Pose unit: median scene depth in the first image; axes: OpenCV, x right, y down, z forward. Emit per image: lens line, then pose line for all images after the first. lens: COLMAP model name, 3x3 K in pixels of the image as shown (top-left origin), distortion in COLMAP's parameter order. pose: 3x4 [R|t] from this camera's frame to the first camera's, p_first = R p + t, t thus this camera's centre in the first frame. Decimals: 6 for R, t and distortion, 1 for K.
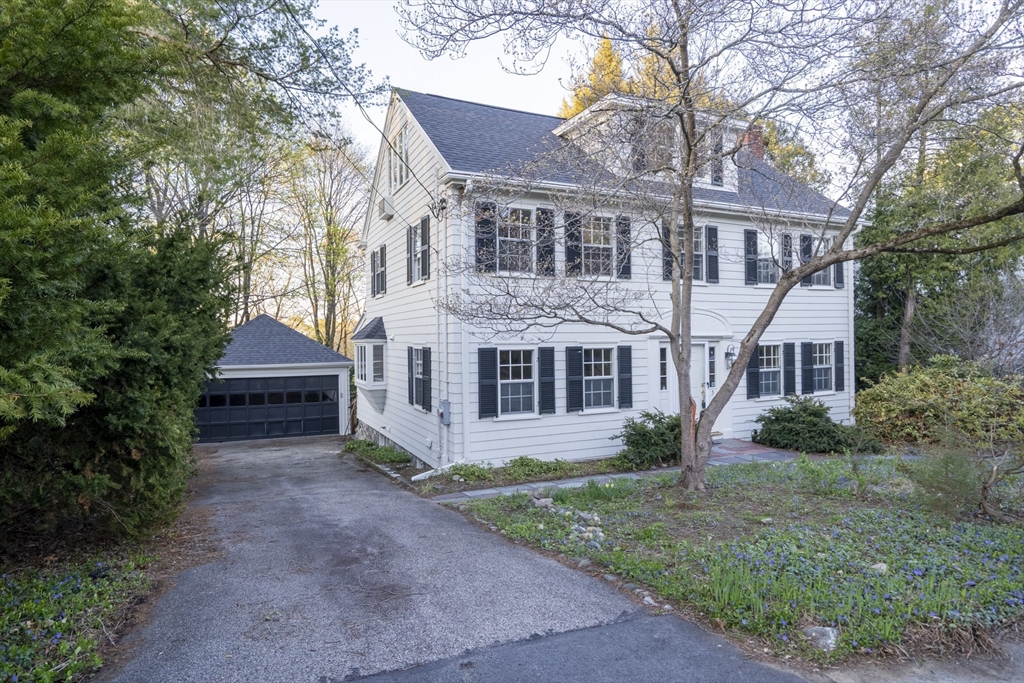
lens RADIAL K [[567.7, 0, 512.0], [0, 567.7, 341.5], [0, 0, 1]] dist [-0.001947, -0.000209]
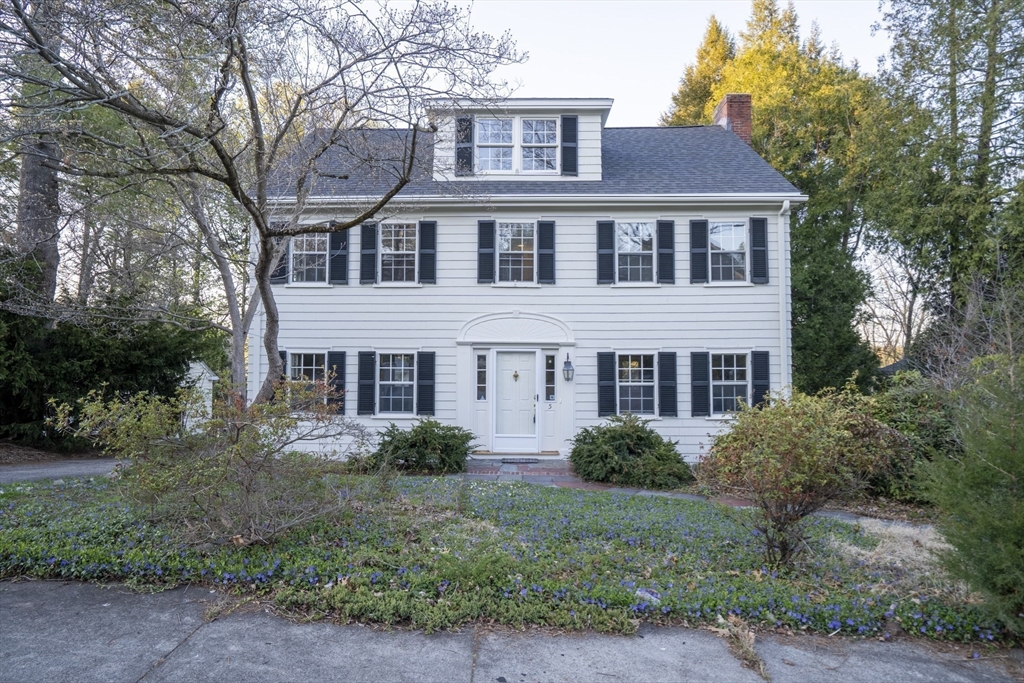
lens RADIAL K [[485.9, 0, 512.0], [0, 485.9, 341.5], [0, 0, 1]] dist [-0.122270, -0.000090]
pose [[0.888061, 0.008335, -0.459650, 0.574477], [-0.011496, 0.999926, -0.004079, -0.007282], [0.459582, 0.008906, 0.888091, 0.263930]]
